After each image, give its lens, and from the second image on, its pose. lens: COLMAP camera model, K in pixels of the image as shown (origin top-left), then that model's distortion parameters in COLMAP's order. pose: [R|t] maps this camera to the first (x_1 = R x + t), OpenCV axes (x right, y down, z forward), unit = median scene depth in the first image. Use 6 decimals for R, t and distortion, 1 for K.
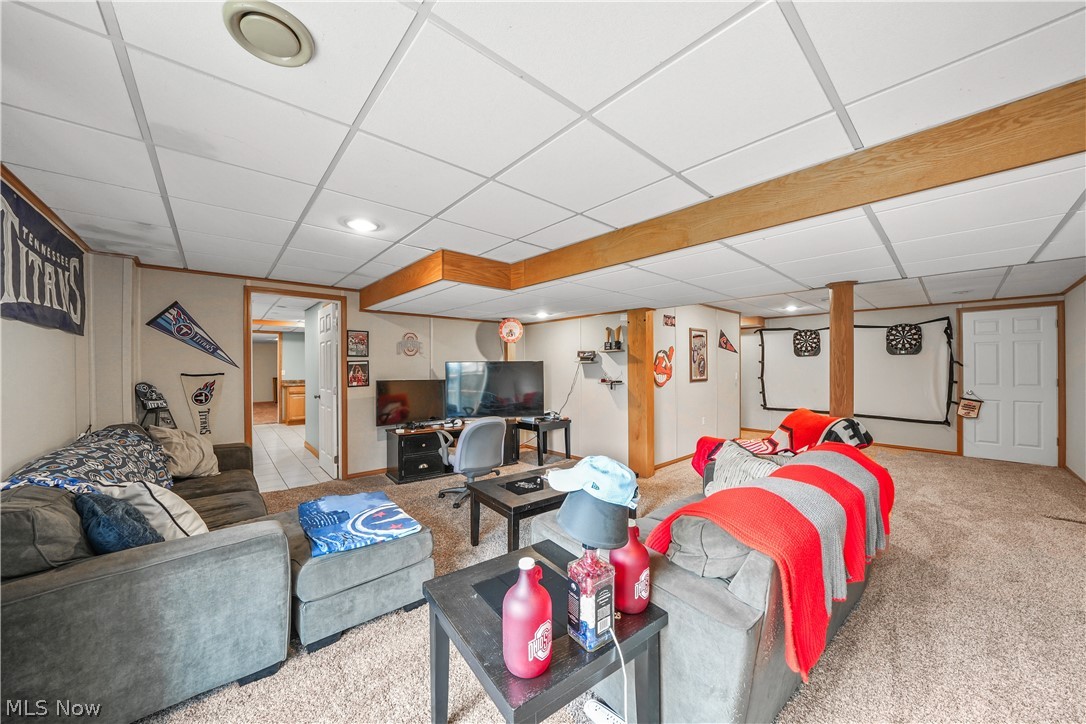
lens RADIAL K [[380.2, 0, 538.2], [0, 380.2, 365.8], [0, 0, 1]] dist [-0.026954, 0.003647]
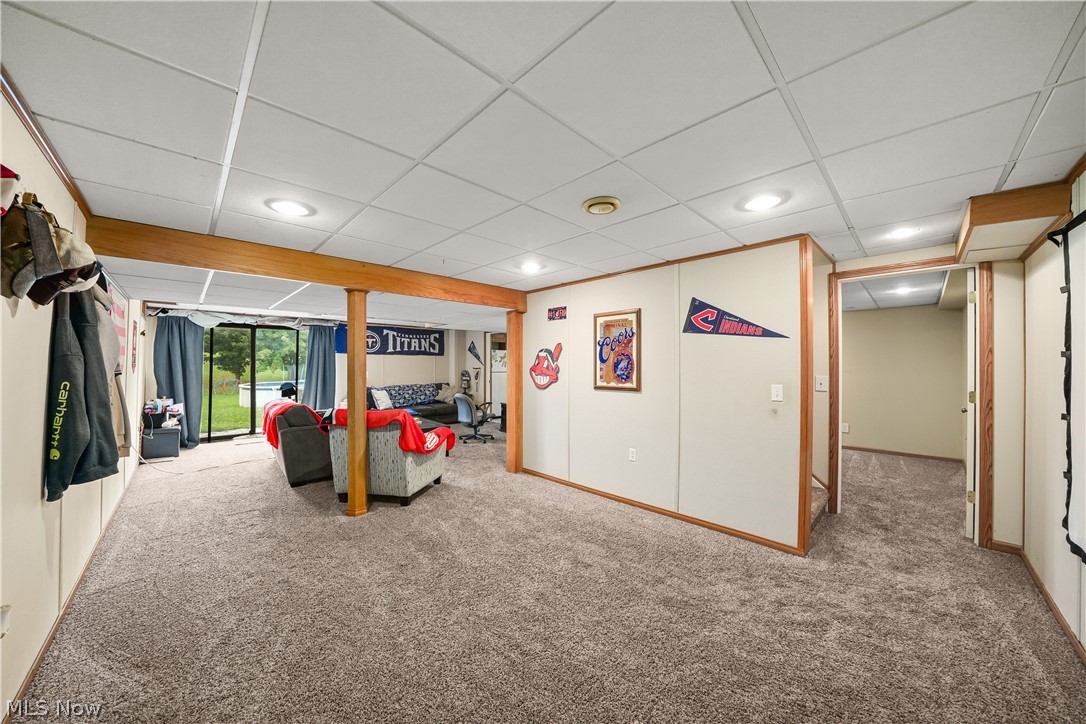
lens RADIAL K [[380.2, 0, 538.2], [0, 380.2, 365.8], [0, 0, 1]] dist [-0.026954, 0.003647]
pose [[0.036826, 0.006374, -0.999301, 1.209922], [-0.001096, 0.999979, 0.006338, -0.006755], [0.999321, 0.000862, 0.036832, 0.931378]]
